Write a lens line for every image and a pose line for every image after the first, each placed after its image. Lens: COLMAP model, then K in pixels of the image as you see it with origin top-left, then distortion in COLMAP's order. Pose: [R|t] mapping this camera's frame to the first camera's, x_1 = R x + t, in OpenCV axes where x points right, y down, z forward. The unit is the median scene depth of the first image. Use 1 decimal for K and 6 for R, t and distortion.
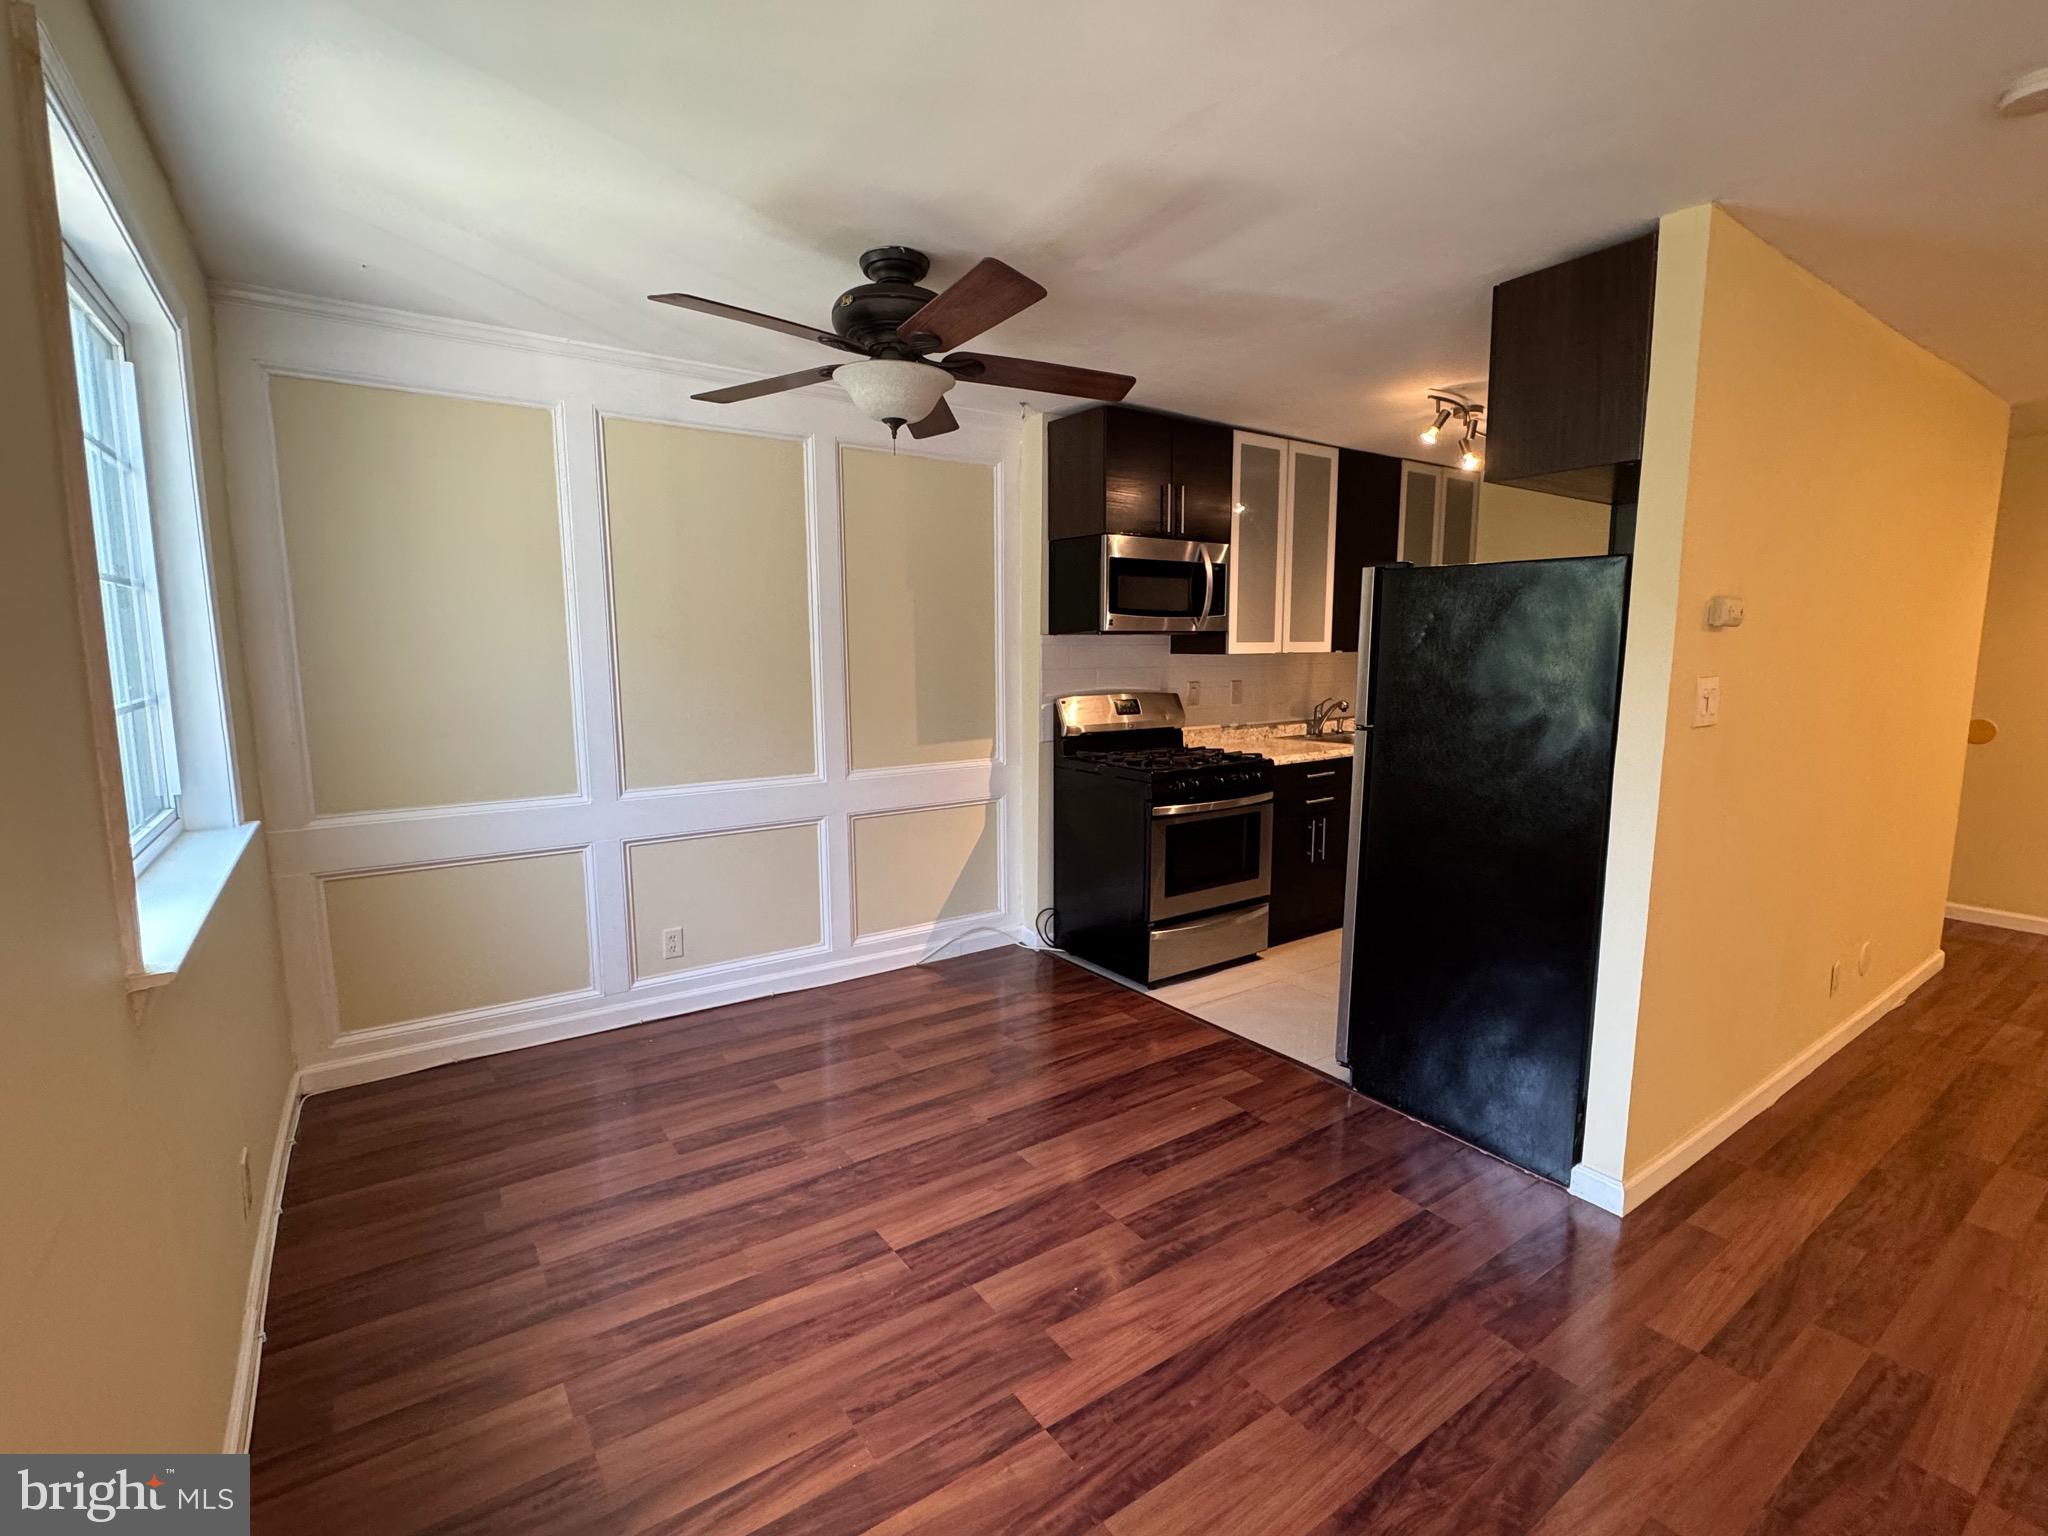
lens RADIAL K [[942.6, 0, 1030.5], [0, 942.6, 767.8], [0, 0, 1]] dist [-0.003118, -0.000051]
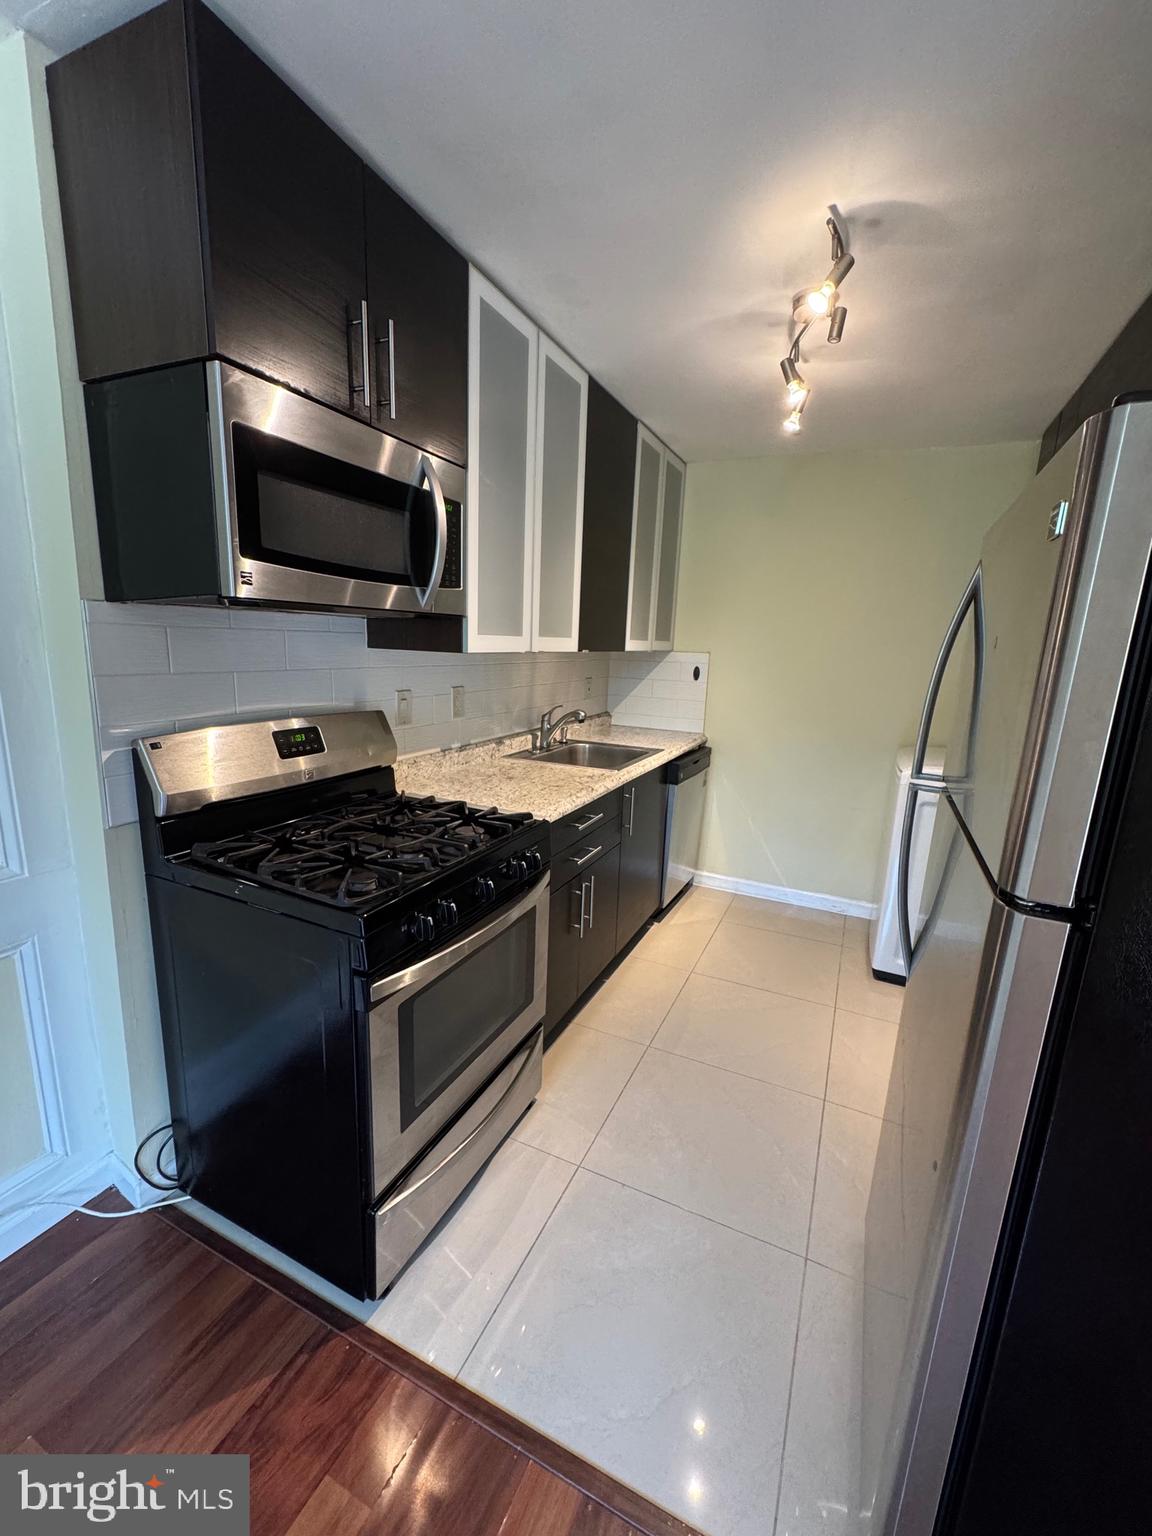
lens RADIAL K [[617.0, 0, 578.8], [0, 617.0, 761.2], [0, 0, 1]] dist [-0.000138, -0.000418]
pose [[0.864236, -0.061567, 0.499306, 0.062170], [0.024435, 0.996449, 0.080574, -0.078769], [-0.502493, -0.057434, 0.862671, 0.593817]]
